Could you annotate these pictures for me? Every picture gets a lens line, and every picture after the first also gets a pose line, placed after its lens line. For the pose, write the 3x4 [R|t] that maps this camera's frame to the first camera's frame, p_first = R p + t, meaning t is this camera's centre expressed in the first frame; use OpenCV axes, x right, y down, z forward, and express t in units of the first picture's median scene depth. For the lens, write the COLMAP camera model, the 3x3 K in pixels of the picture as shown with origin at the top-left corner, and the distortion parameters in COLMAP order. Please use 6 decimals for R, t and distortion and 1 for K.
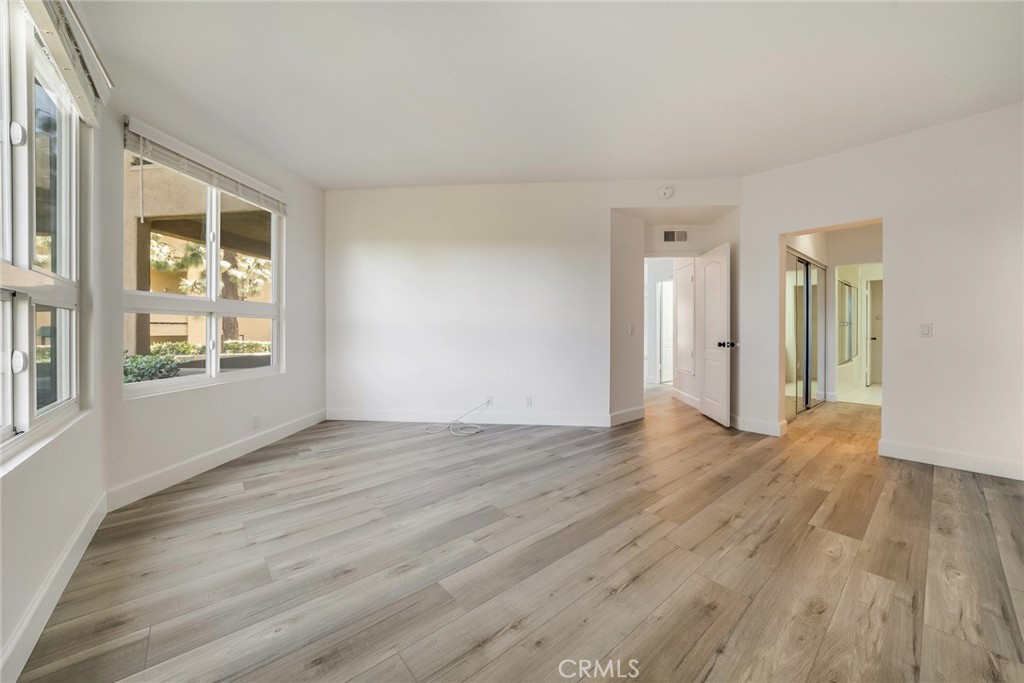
lens RADIAL K [[365.0, 0, 512.0], [0, 365.0, 341.5], [0, 0, 1]] dist [-0.001039, -0.000244]
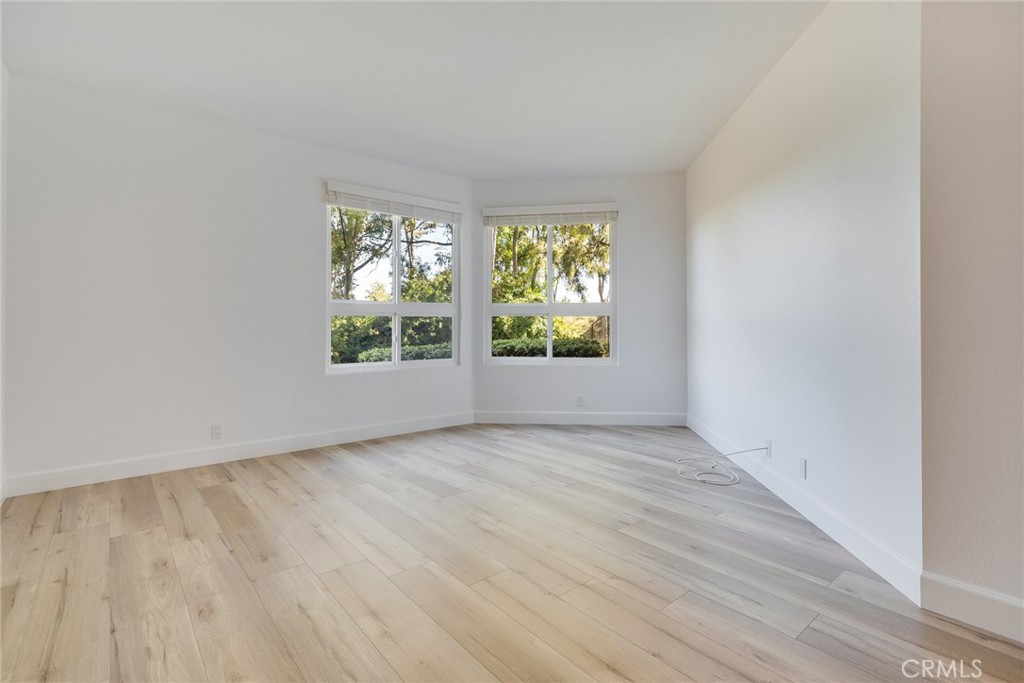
lens RADIAL K [[499.8, 0, 508.4], [0, 499.8, 336.2], [0, 0, 1]] dist [0.018172, 0.000435]
pose [[-0.029802, 0.010170, -0.999504, 1.642236], [-0.027252, 0.999568, 0.010983, -0.014011], [0.999184, 0.027566, -0.029512, 1.399501]]
